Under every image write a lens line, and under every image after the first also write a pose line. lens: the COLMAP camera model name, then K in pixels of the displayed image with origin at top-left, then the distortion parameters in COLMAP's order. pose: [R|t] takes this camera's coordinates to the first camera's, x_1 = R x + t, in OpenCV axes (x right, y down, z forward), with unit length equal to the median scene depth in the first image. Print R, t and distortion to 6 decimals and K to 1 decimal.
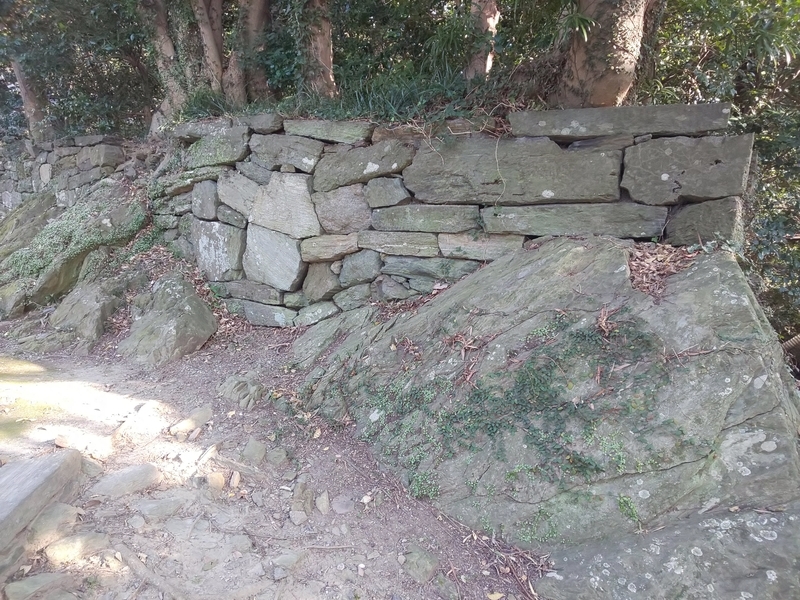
lens RADIAL K [[507.6, 0, 396.9], [0, 507.6, 304.9], [0, 0, 1]] dist [0.003348, -0.013762]
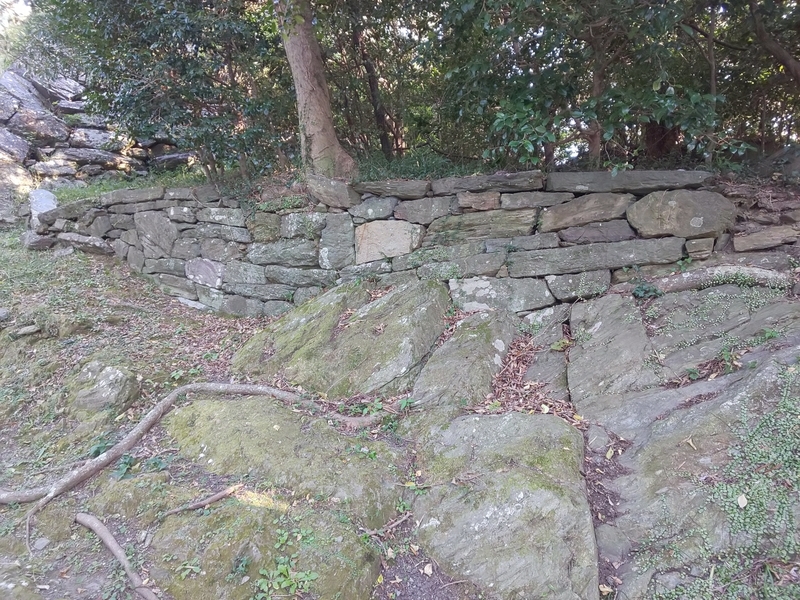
lens RADIAL K [[507.6, 0, 399.4], [0, 507.6, 302.2], [0, 0, 1]] dist [0.003348, -0.013762]
pose [[0.995744, -0.018938, 0.090195, -1.284182], [0.024631, 0.997745, -0.062431, -0.284804], [-0.088809, 0.064387, 0.993965, 0.867679]]
